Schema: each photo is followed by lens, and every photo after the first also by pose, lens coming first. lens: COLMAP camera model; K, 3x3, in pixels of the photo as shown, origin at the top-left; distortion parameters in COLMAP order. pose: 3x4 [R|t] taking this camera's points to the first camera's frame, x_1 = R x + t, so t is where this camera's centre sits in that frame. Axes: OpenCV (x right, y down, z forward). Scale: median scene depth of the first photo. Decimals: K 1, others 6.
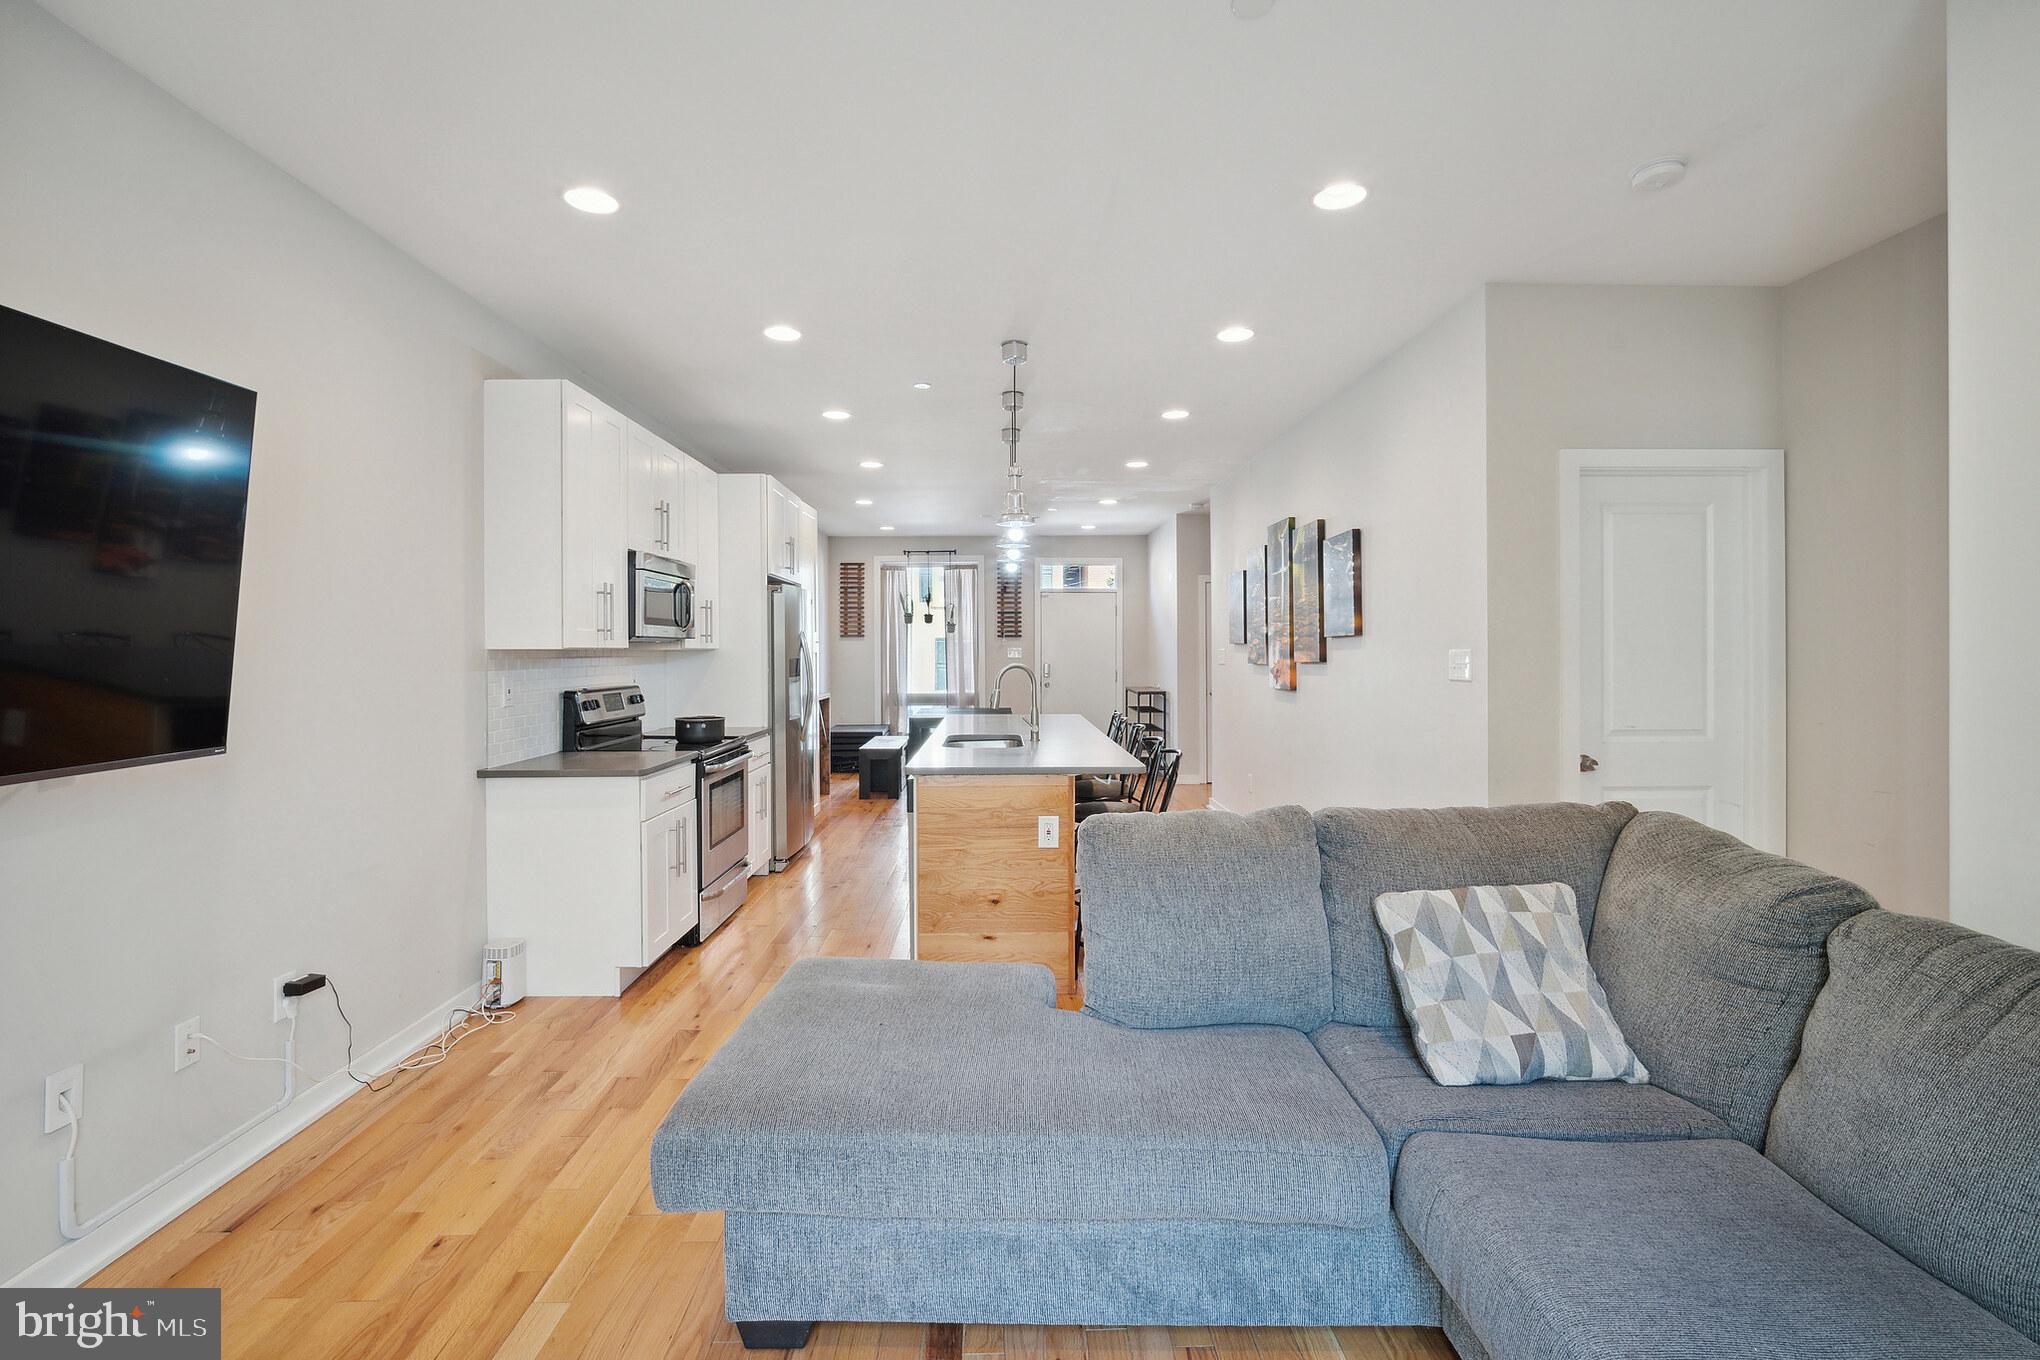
lens RADIAL K [[916.1, 0, 1013.2], [0, 916.1, 646.9], [0, 0, 1]] dist [-0.003223, -0.000082]
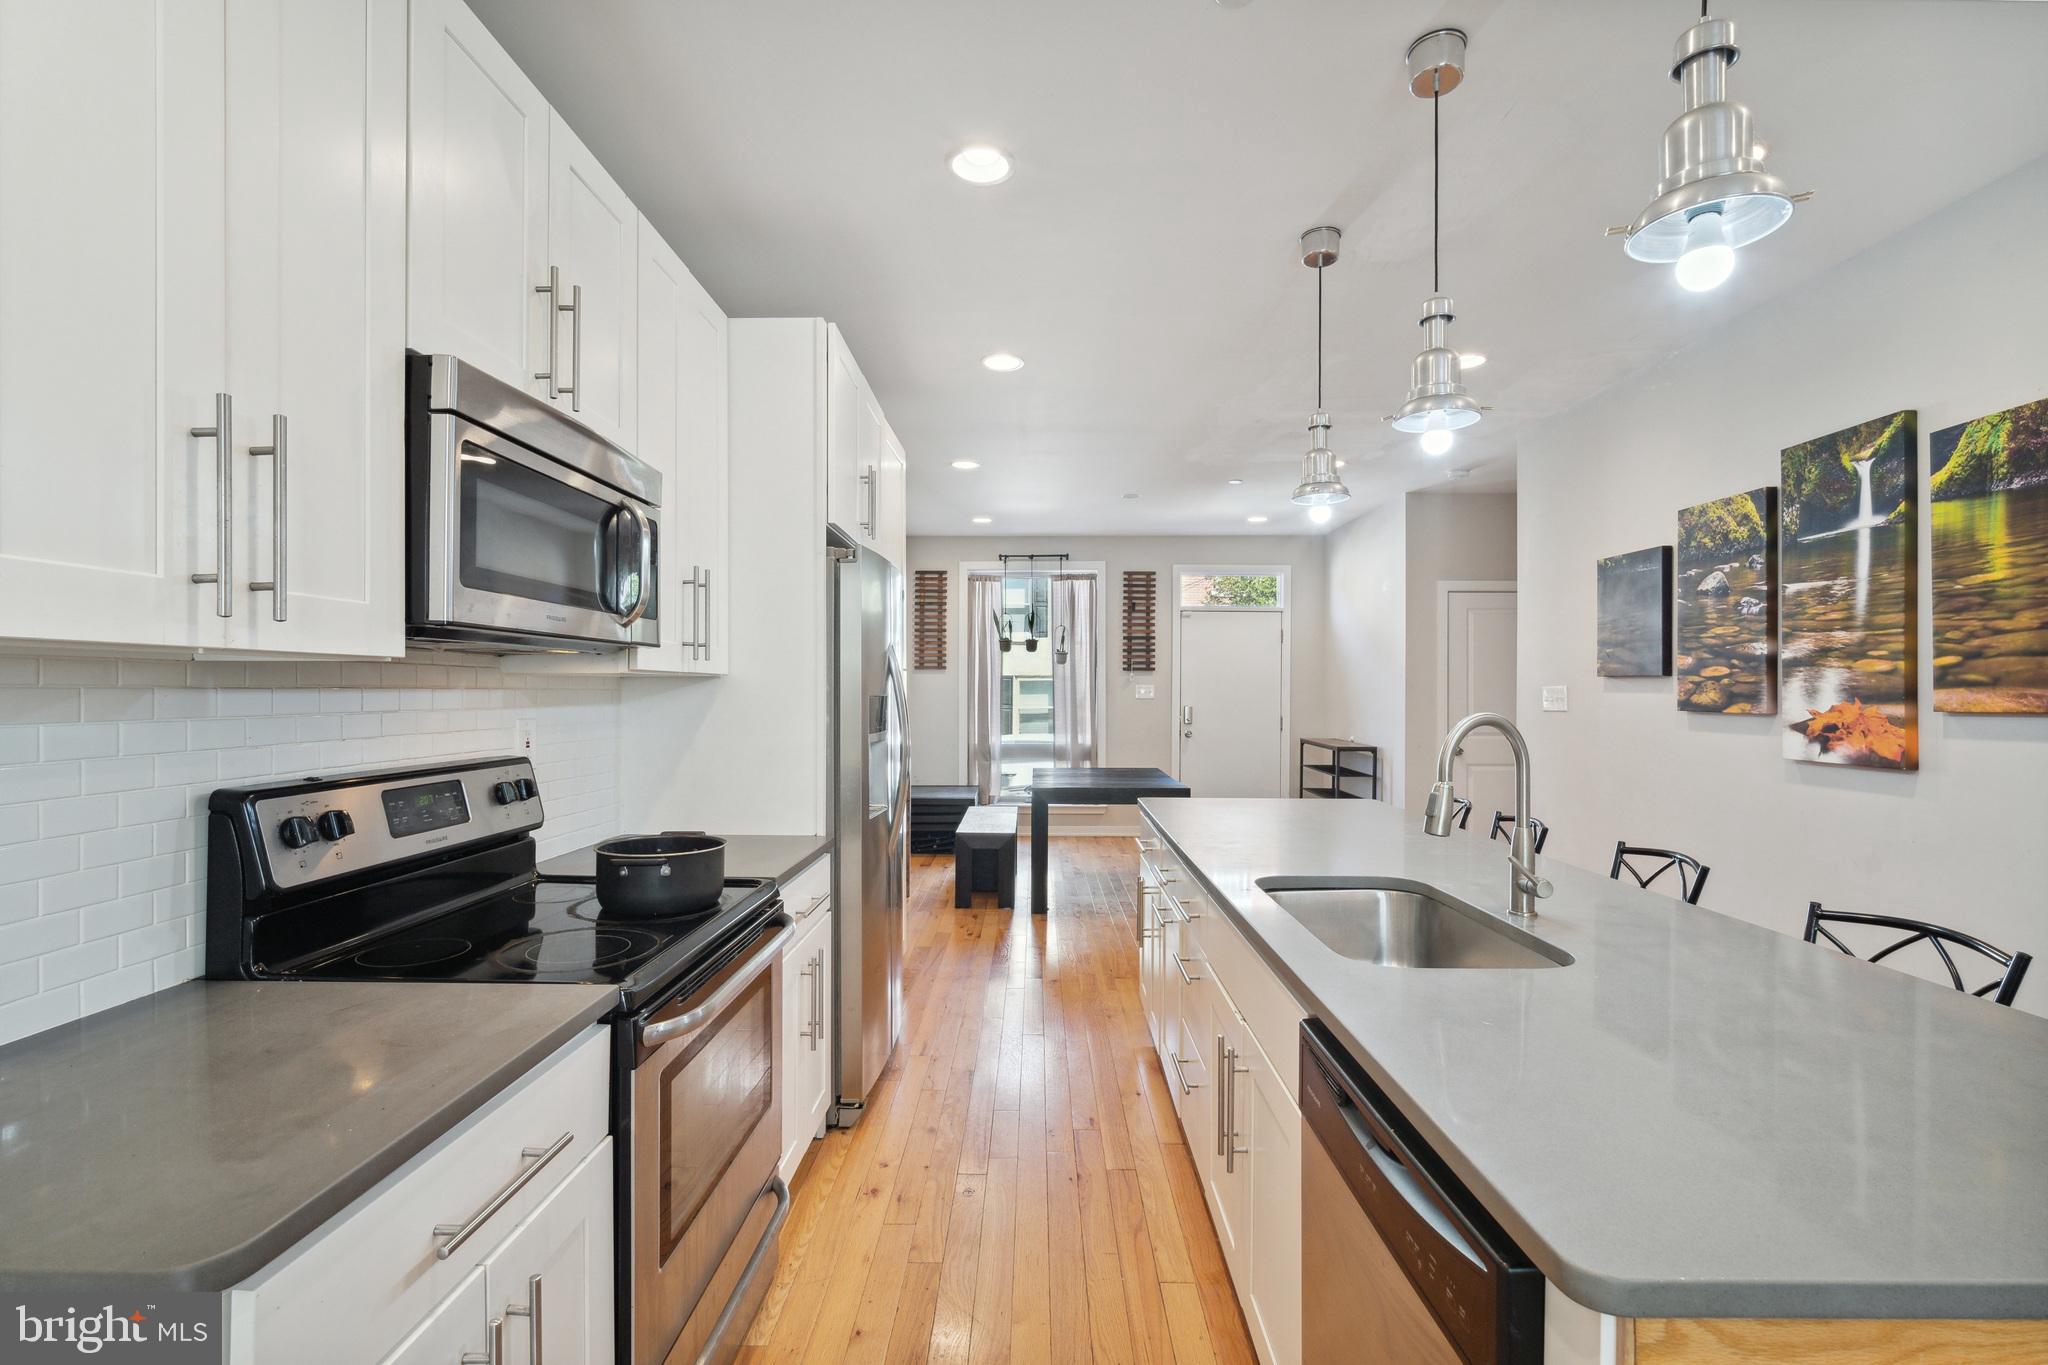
lens RADIAL K [[903.4, 0, 1031.7], [0, 903.4, 688.9], [0, 0, 1]] dist [-0.005299, -0.000225]
pose [[0.999596, 0.006861, -0.027574, -0.099289], [-0.006802, 0.999974, 0.002234, 0.004925], [0.027589, -0.002045, 0.999617, 0.356420]]
